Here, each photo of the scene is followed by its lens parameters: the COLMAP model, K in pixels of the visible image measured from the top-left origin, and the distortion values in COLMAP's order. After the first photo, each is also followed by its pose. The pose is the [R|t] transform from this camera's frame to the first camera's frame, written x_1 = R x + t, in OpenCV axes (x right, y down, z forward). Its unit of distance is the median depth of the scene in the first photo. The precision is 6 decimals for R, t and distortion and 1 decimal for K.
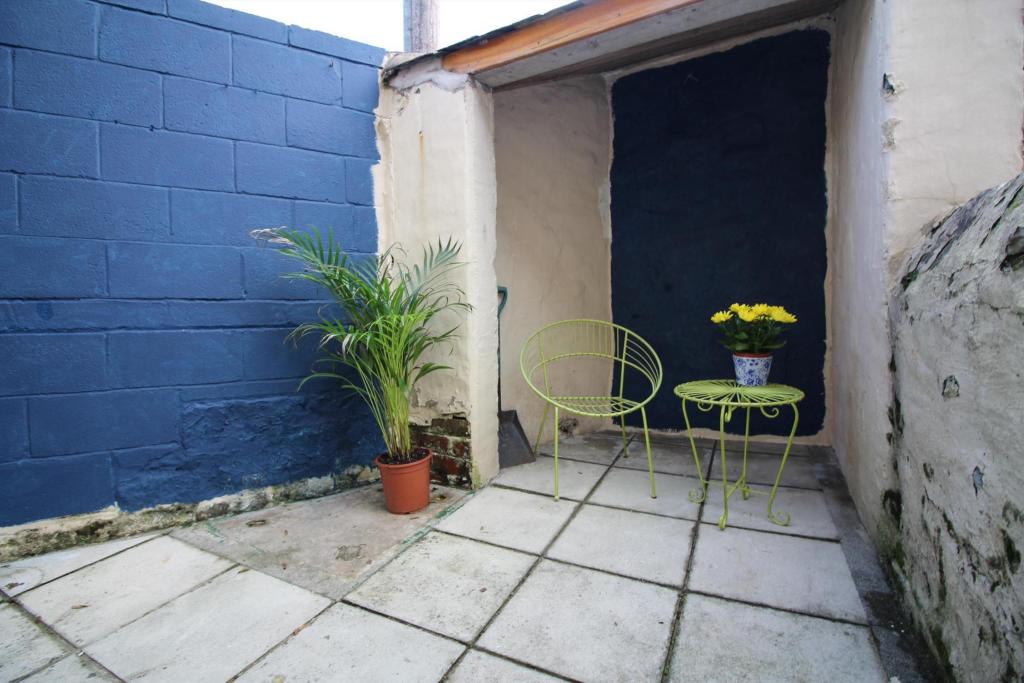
lens RADIAL K [[475.0, 0, 504.5], [0, 475.0, 333.5], [0, 0, 1]] dist [0.000867, -0.012984]
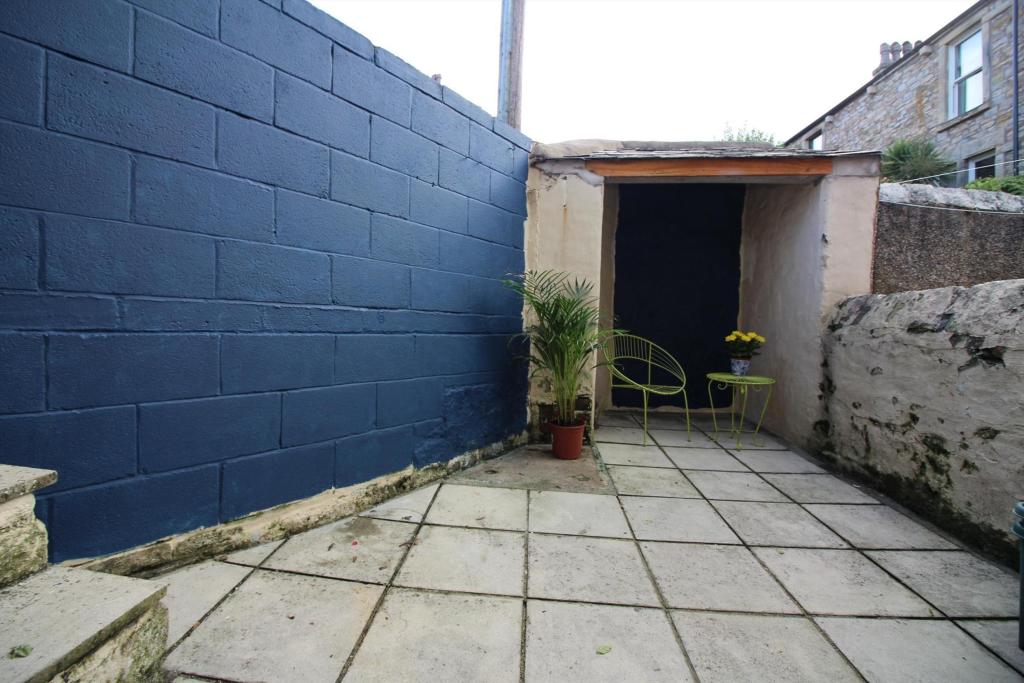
lens RADIAL K [[475.0, 0, 504.5], [0, 475.0, 333.5], [0, 0, 1]] dist [0.000867, -0.012984]
pose [[0.911928, 0.037058, 0.408674, -1.078245], [-0.033340, 0.999312, -0.016219, 0.005962], [-0.408994, 0.001165, 0.912537, -0.316602]]
